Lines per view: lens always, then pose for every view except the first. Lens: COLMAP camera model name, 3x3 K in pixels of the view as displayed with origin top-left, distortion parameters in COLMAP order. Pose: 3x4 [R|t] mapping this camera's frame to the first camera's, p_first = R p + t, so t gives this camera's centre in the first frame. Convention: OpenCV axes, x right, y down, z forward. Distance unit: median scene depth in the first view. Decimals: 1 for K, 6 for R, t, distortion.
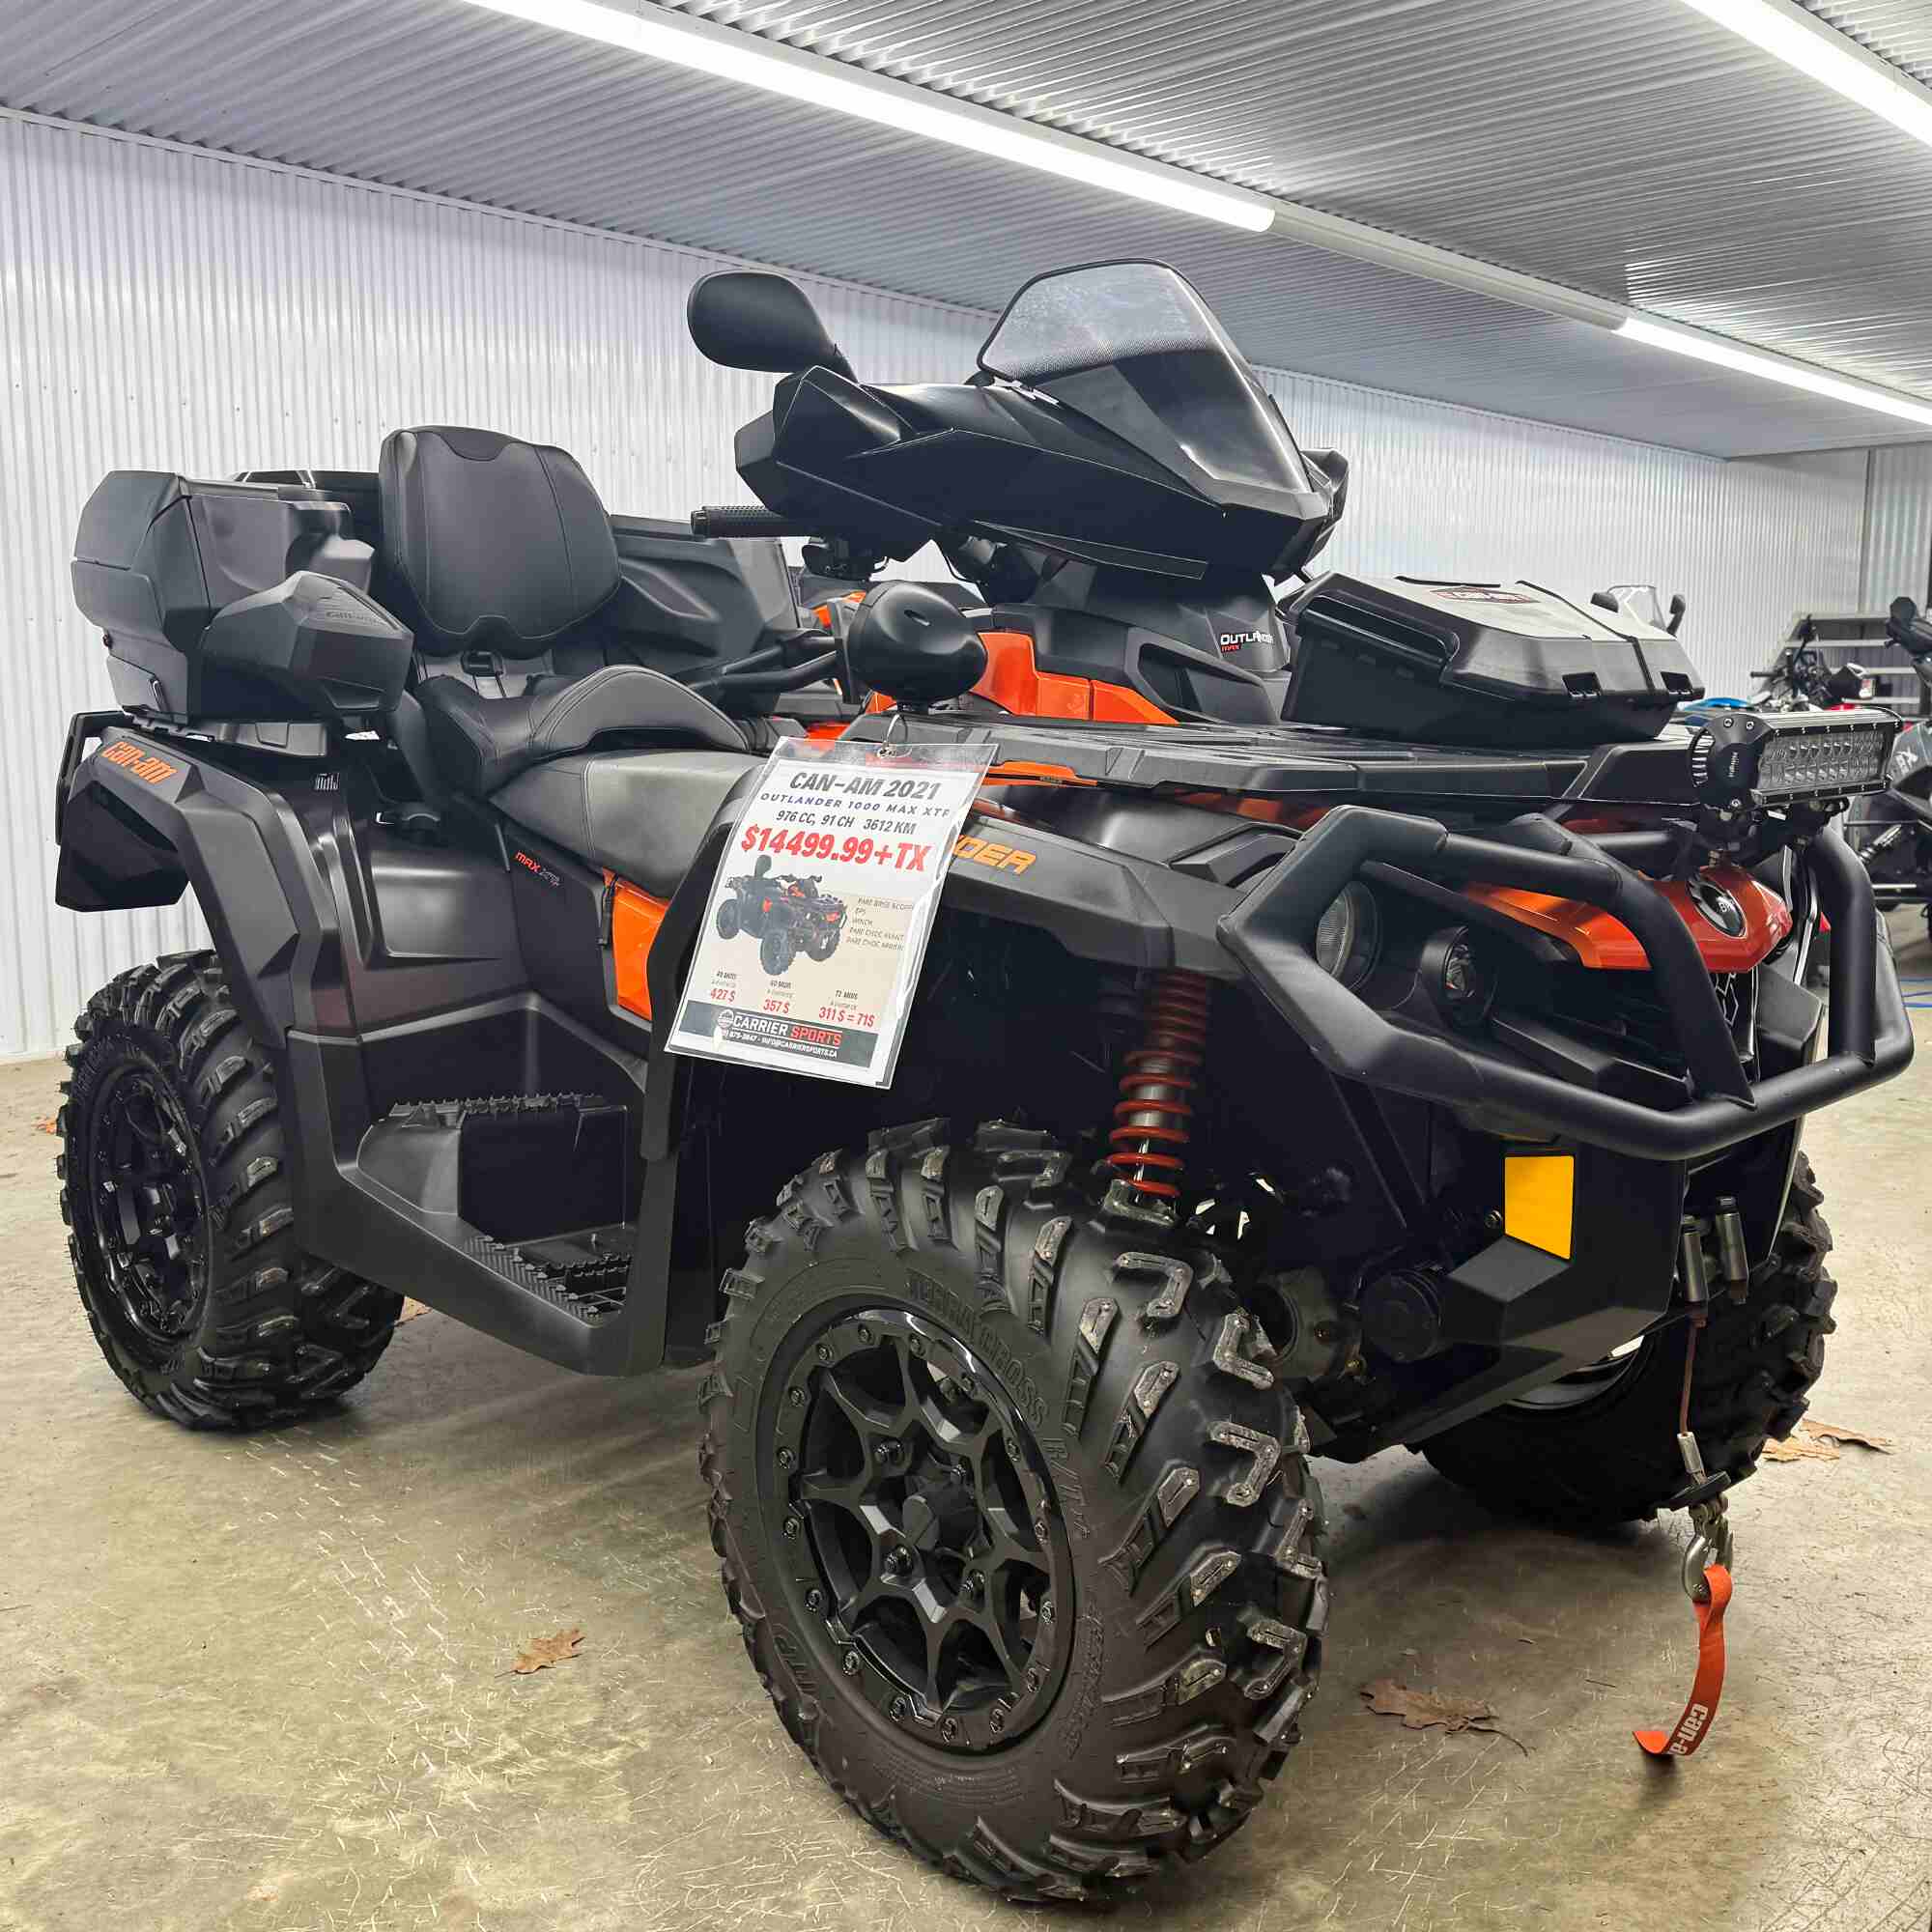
lens RADIAL K [[2022.7, 0, 966.0], [0, 2022.7, 966.0], [0, 0, 1]] dist [0.141084, -0.297055]
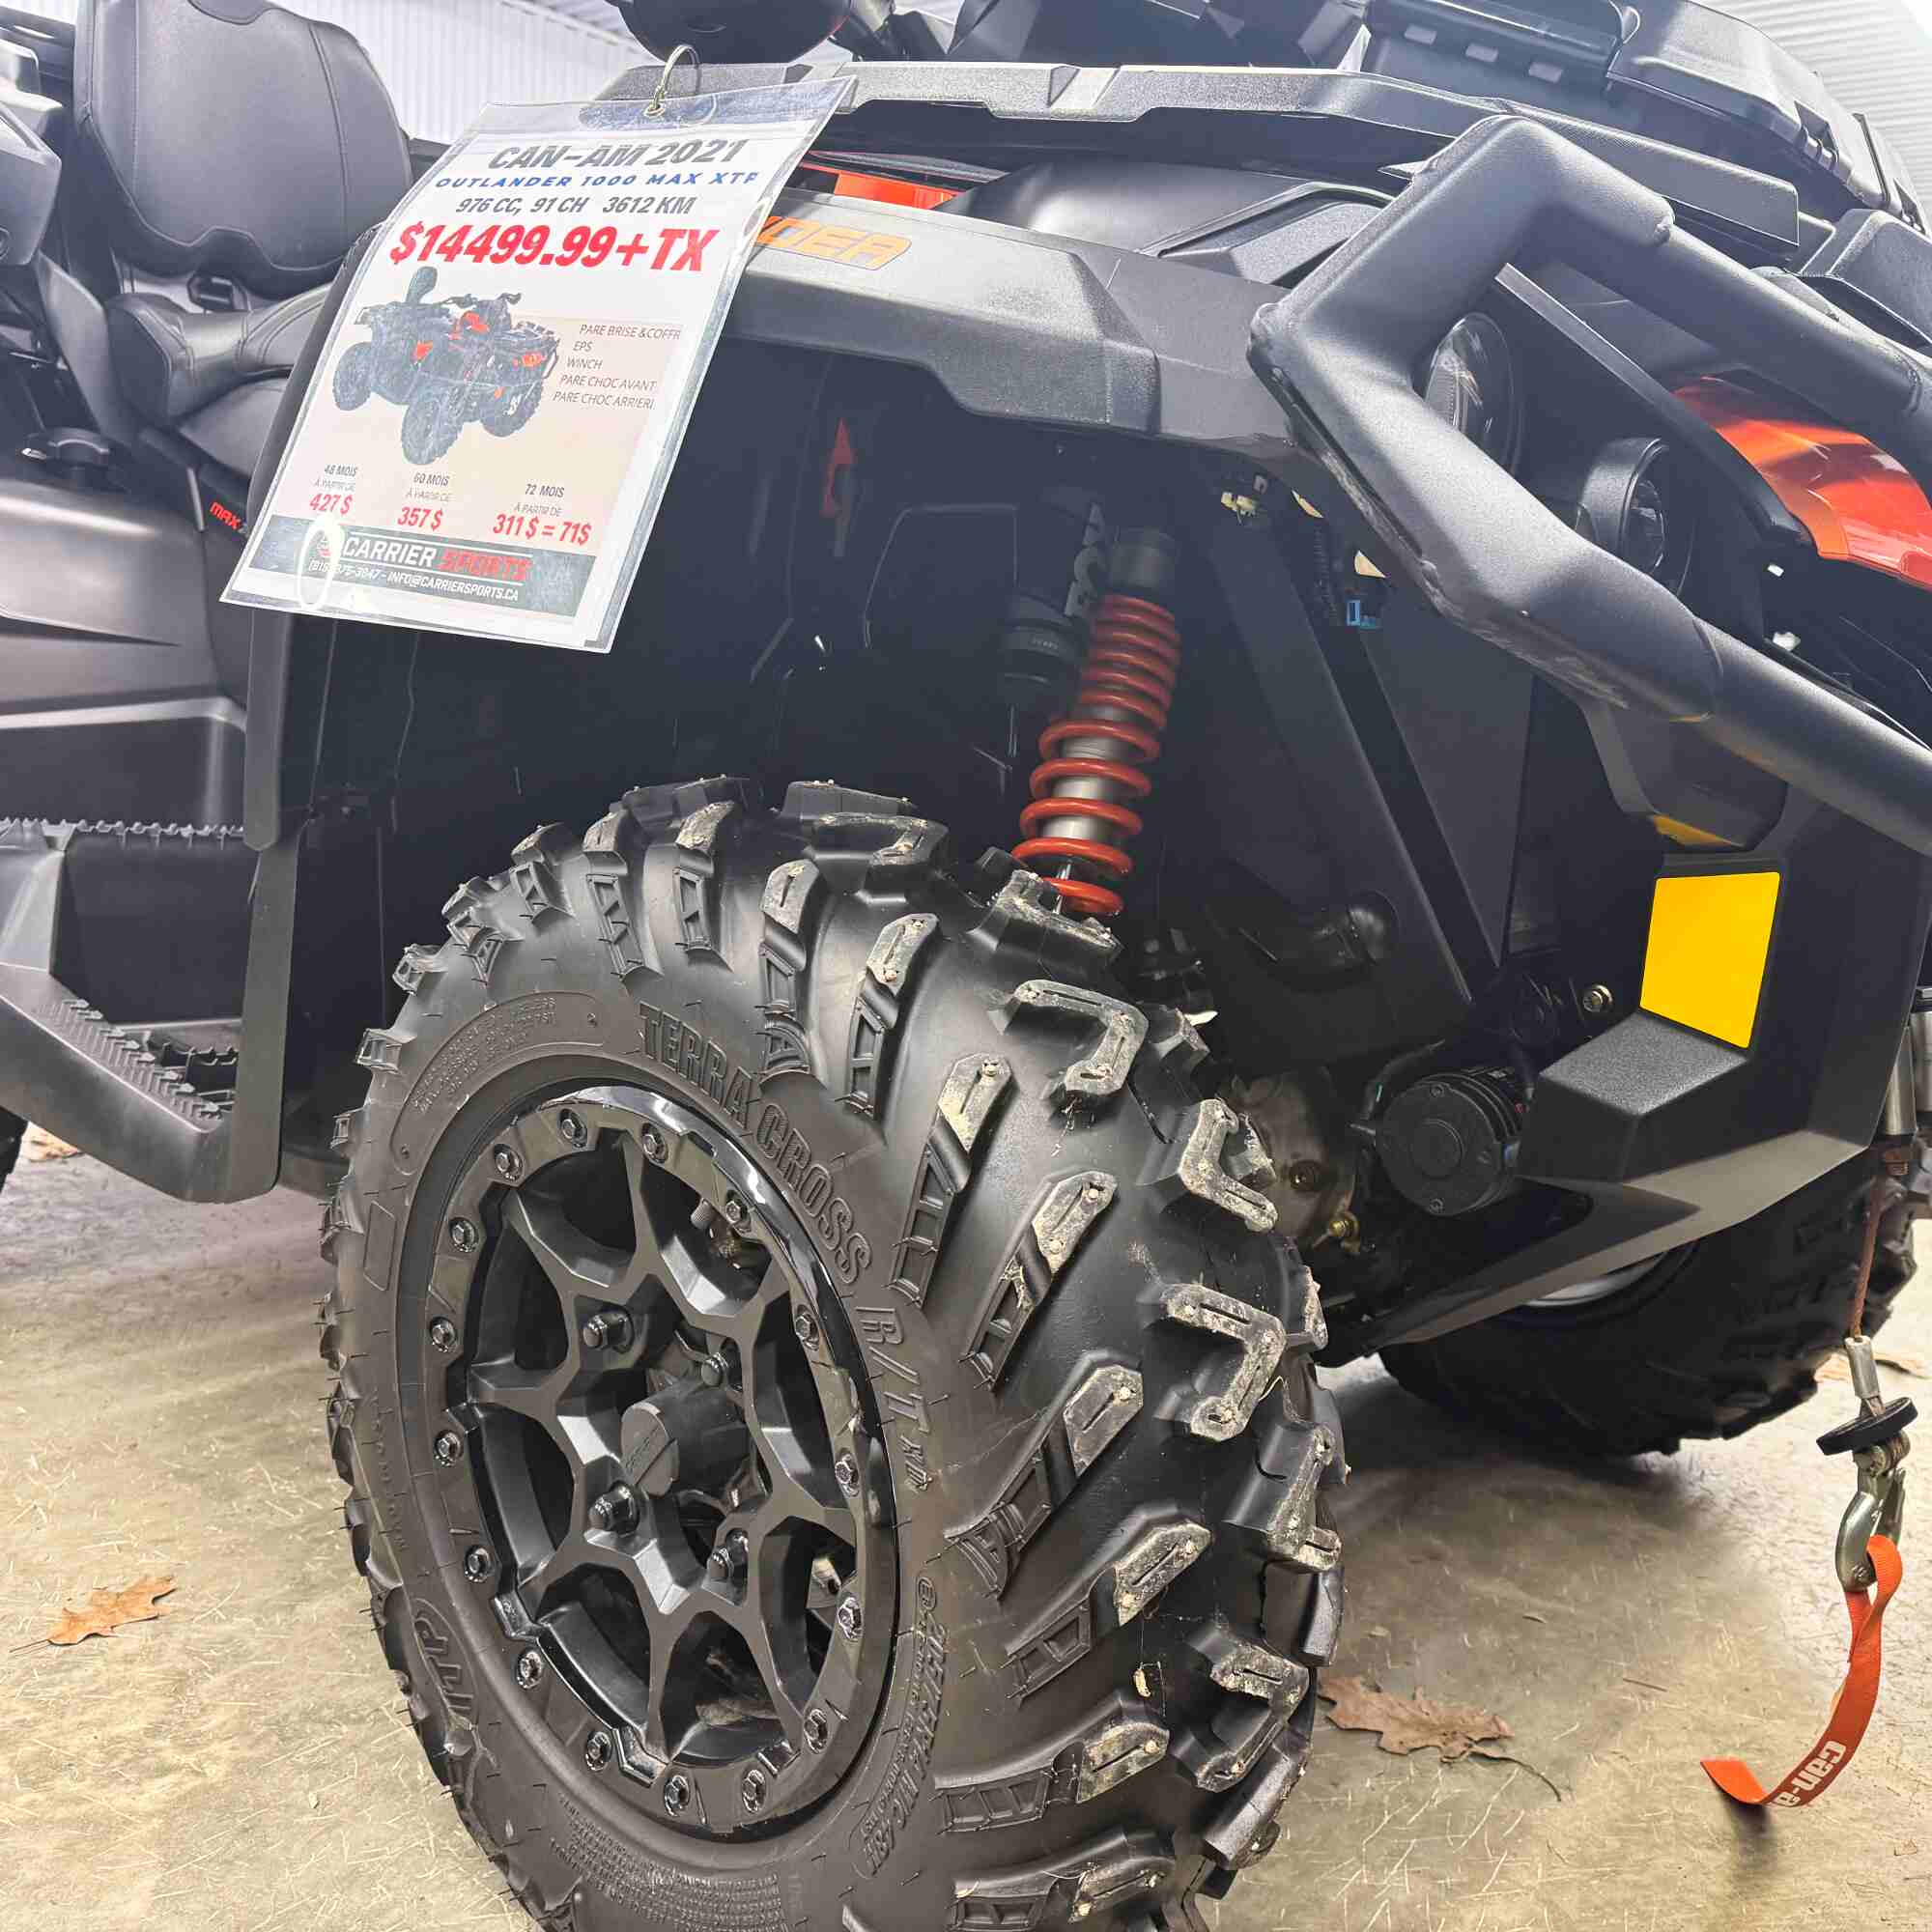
lens RADIAL K [[1917.0, 0, 1119.5], [0, 1917.0, 958.6], [0, 0, 1]] dist [0.133055, -0.259727]
pose [[0.989723, 0.059170, 0.130180, 0.031766], [-0.063369, 0.997587, 0.028353, 0.111356], [-0.128188, -0.036311, 0.991085, 0.448443]]
